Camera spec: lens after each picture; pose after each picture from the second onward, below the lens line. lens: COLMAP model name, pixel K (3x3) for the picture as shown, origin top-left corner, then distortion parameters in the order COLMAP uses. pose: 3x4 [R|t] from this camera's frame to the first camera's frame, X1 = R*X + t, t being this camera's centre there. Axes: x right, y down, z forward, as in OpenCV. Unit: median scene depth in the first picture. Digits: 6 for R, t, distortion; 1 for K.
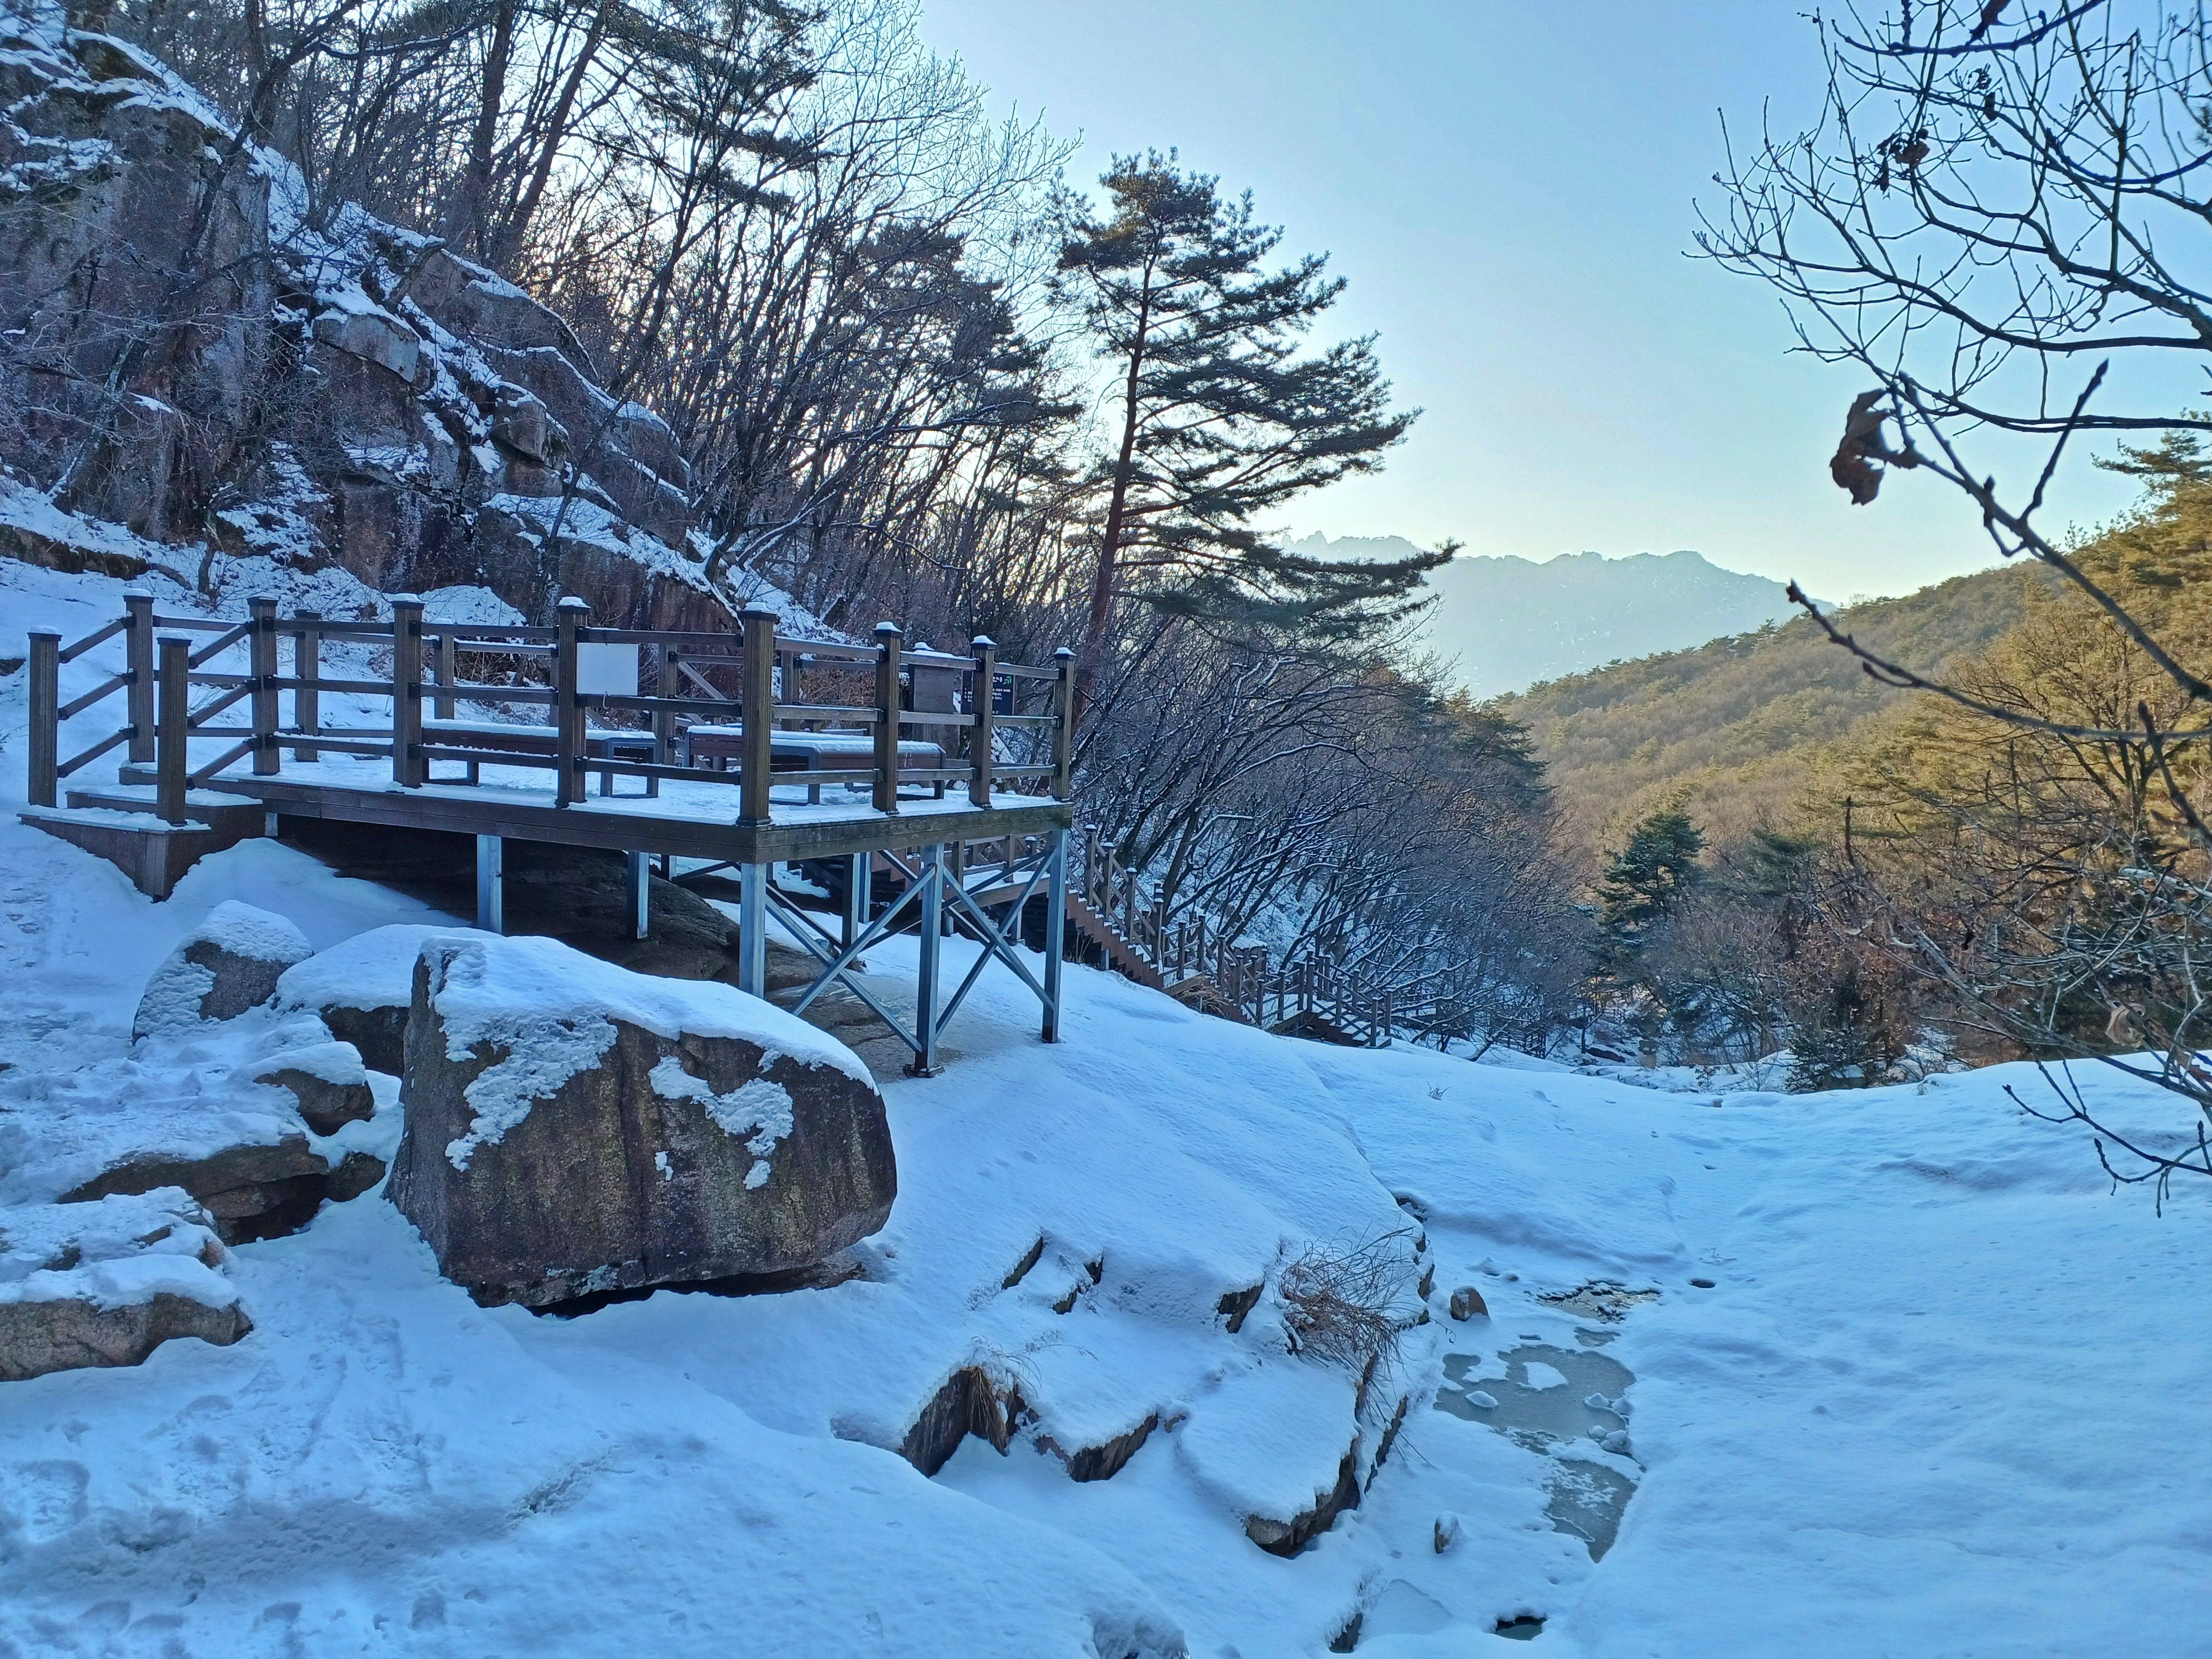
lens RADIAL K [[1492.5, 0, 1106.9], [0, 1492.5, 822.9], [0, 0, 1]] dist [0.020423, -0.004391]
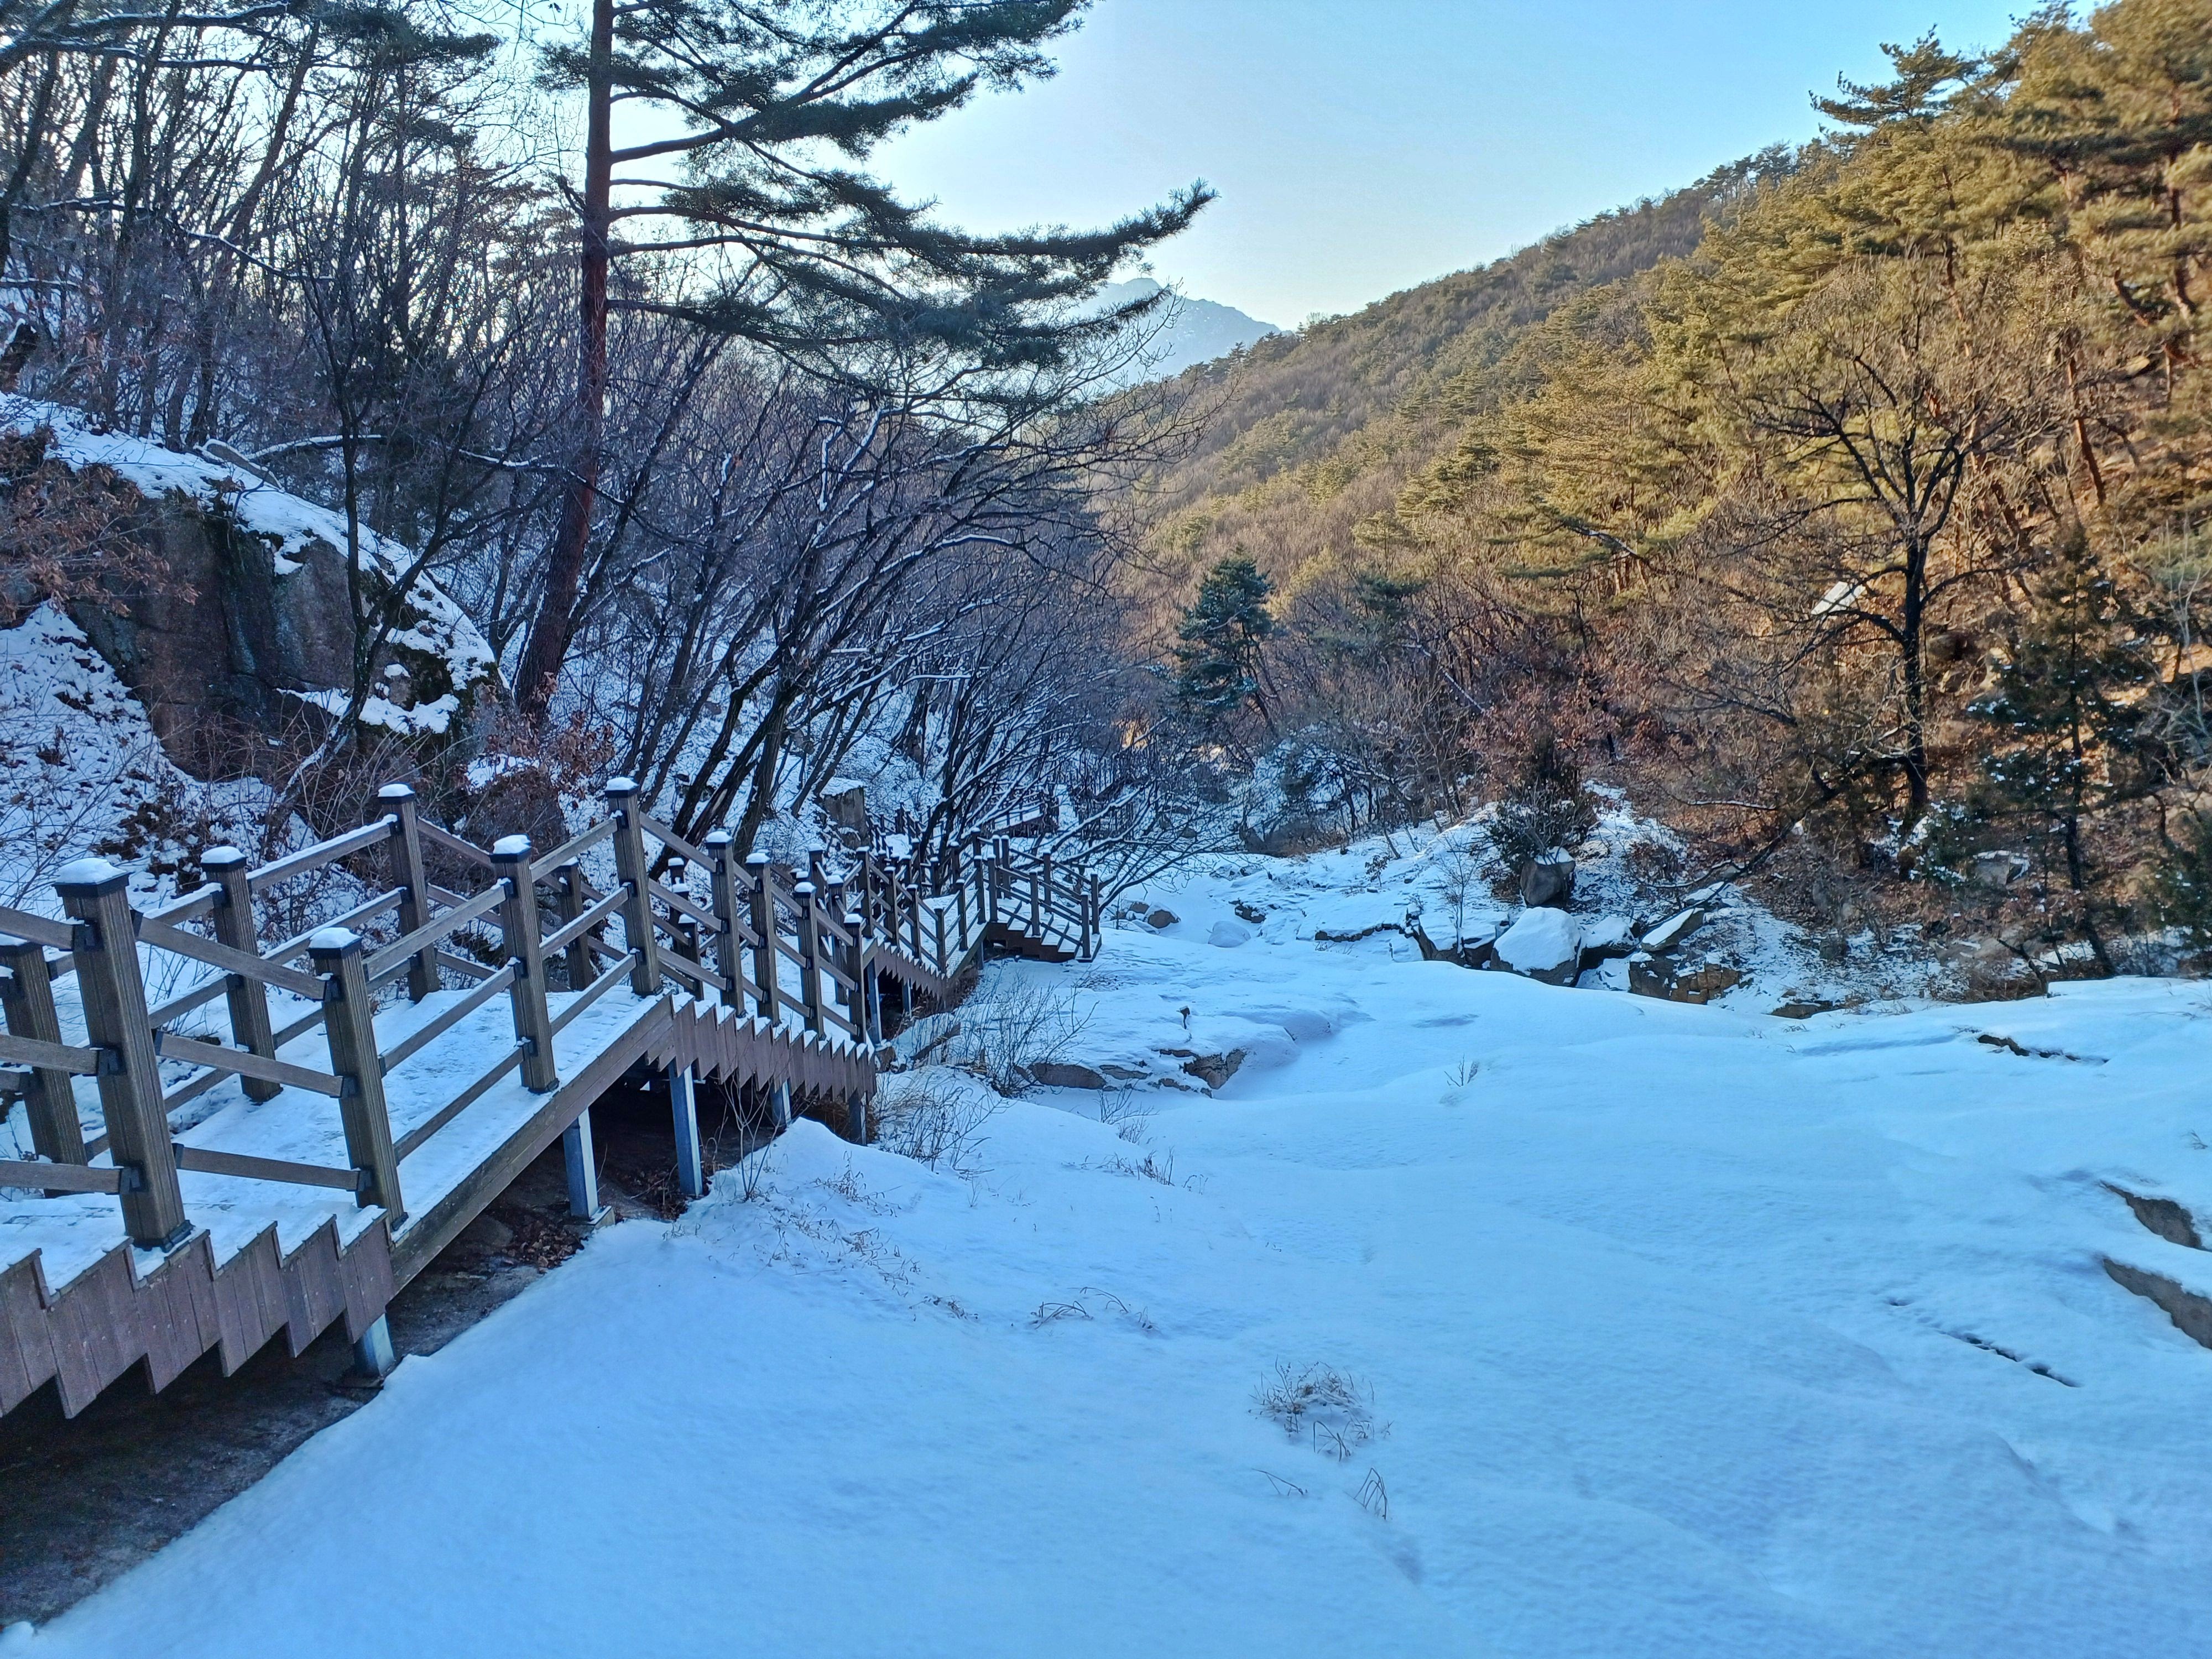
lens RADIAL K [[1492.5, 0, 1099.7], [0, 1492.5, 864.6], [0, 0, 1]] dist [0.020423, -0.004391]
pose [[0.942228, -0.153895, 0.297526, -0.016718], [0.096035, 0.975036, 0.200207, -0.026475], [-0.320910, -0.160067, 0.933486, 0.229180]]
